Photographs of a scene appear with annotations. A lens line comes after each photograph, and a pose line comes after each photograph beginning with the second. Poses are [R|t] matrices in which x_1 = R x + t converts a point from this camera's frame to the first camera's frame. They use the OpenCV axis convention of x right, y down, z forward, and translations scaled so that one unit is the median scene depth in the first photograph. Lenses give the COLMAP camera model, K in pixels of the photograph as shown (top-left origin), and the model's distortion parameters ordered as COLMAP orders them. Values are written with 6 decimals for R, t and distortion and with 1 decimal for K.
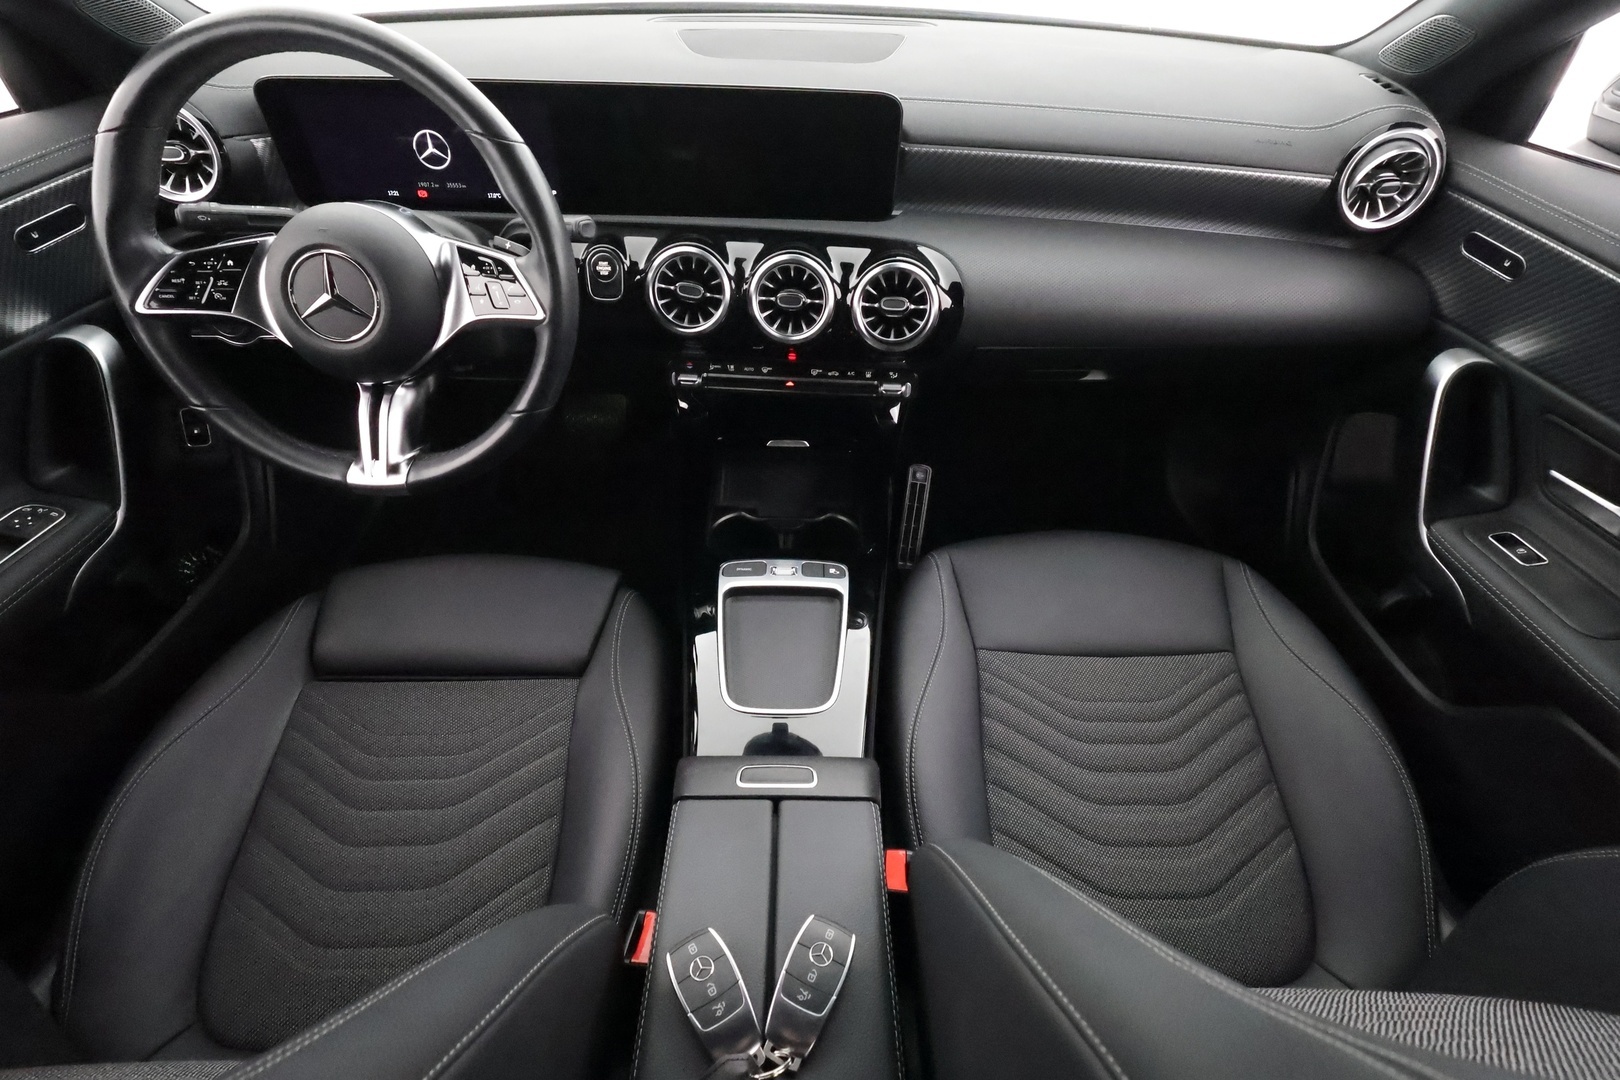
lens RADIAL K [[751.6, 0, 810.0], [0, 751.6, 540.0], [0, 0, 1]] dist [-0.000598, 0.001009]
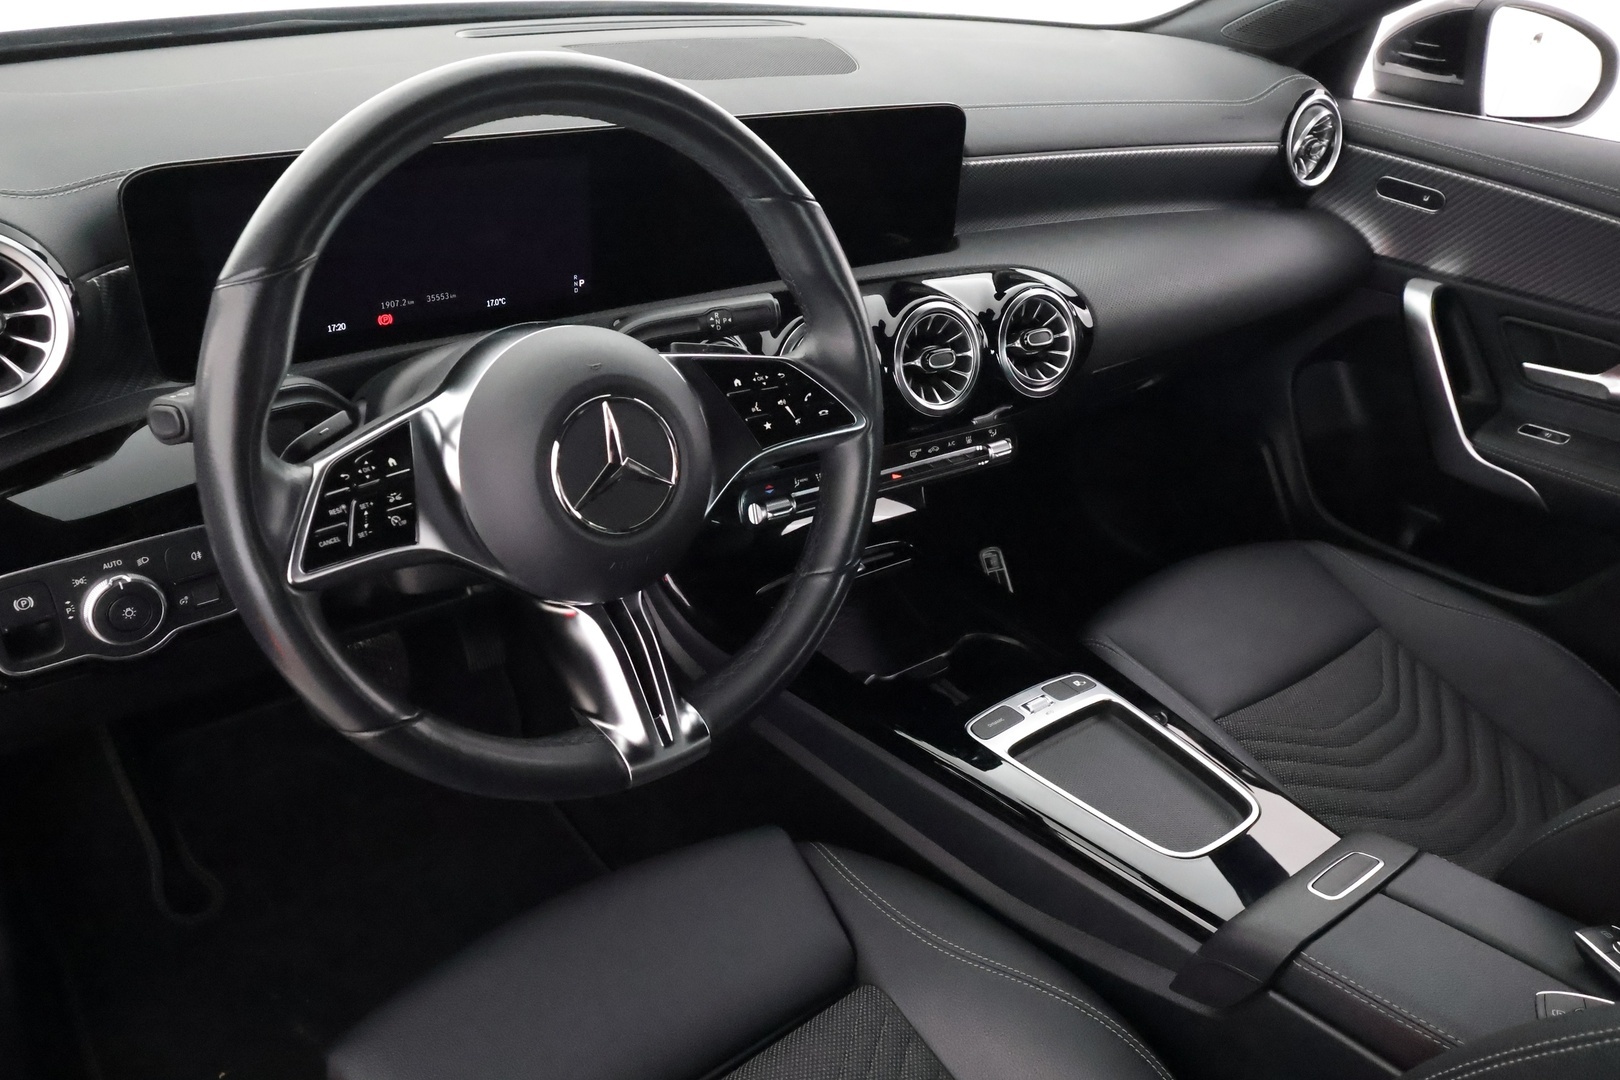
lens RADIAL K [[1263.1, 0, 810.0], [0, 1263.1, 540.0], [0, 0, 1]] dist [0.007455, 0.000175]
pose [[0.781632, -0.272918, 0.560863, -0.903710], [0.375708, 0.923772, -0.074085, -0.104082], [-0.497890, 0.268628, 0.824588, 0.057118]]
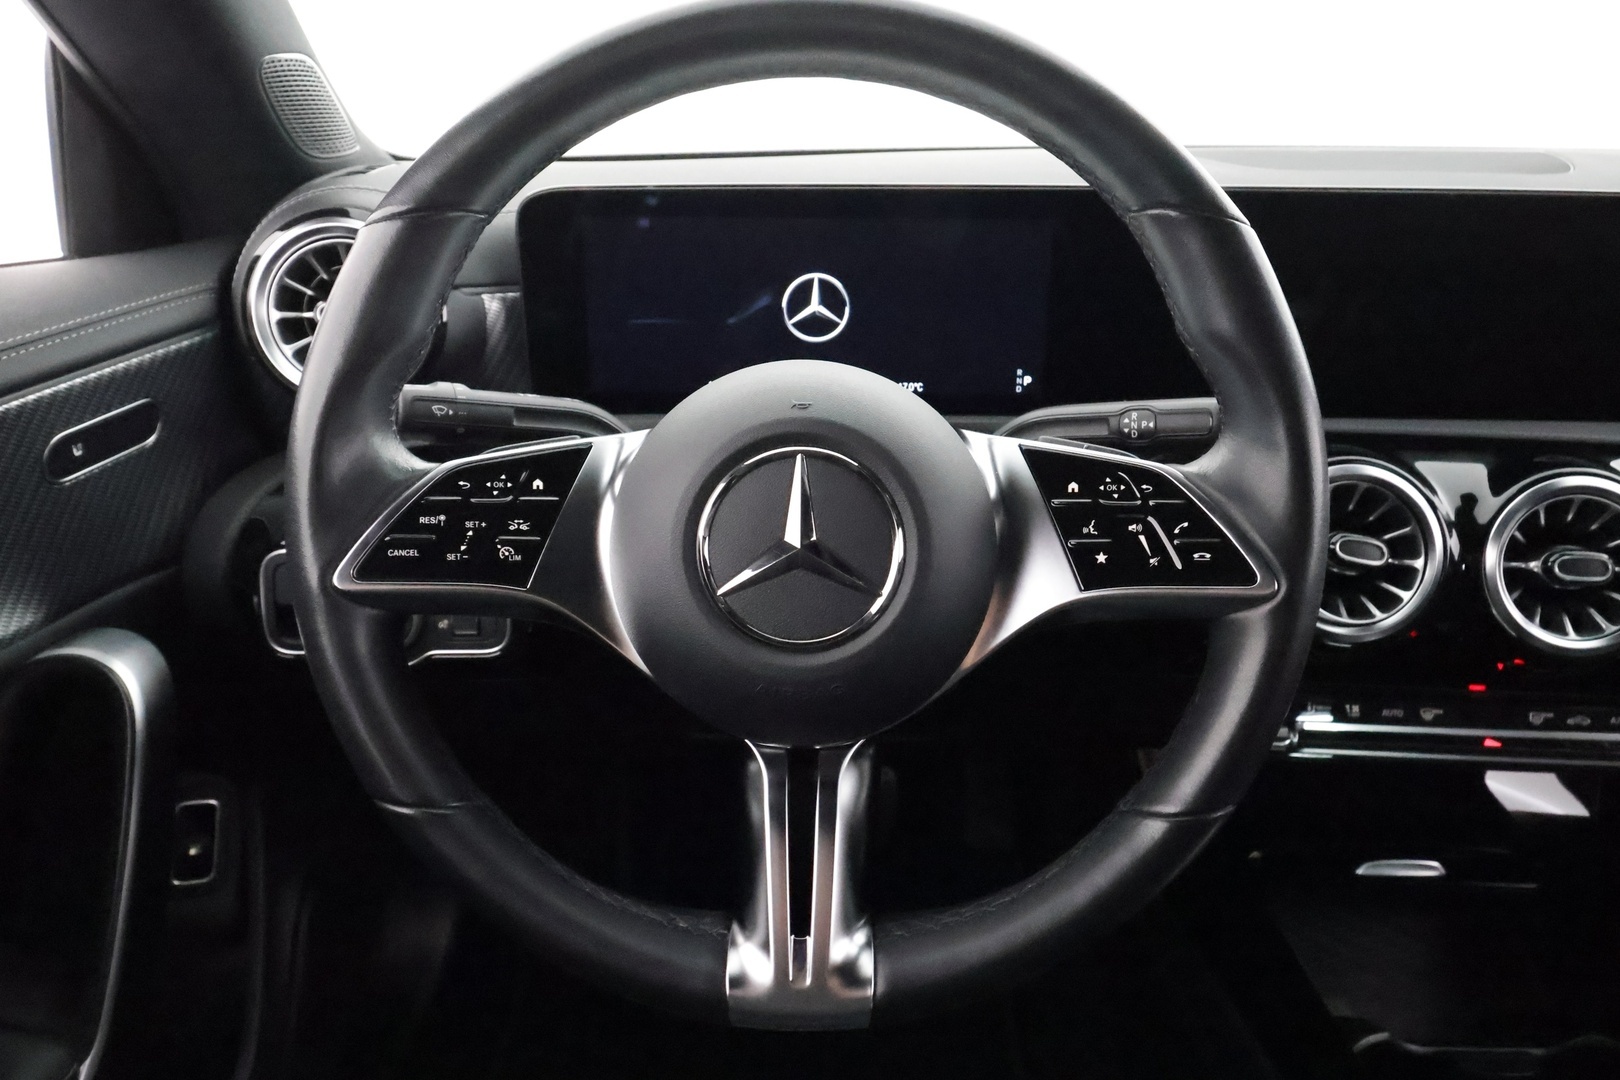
lens RADIAL K [[1152.6, 0, 810.0], [0, 1152.6, 540.0], [0, 0, 1]] dist [-0.008500, 0.003589]
pose [[0.999710, -0.009835, -0.022004, -0.496833], [0.000934, 0.928083, -0.372371, -0.065940], [0.024084, 0.372242, 0.927823, 0.311609]]
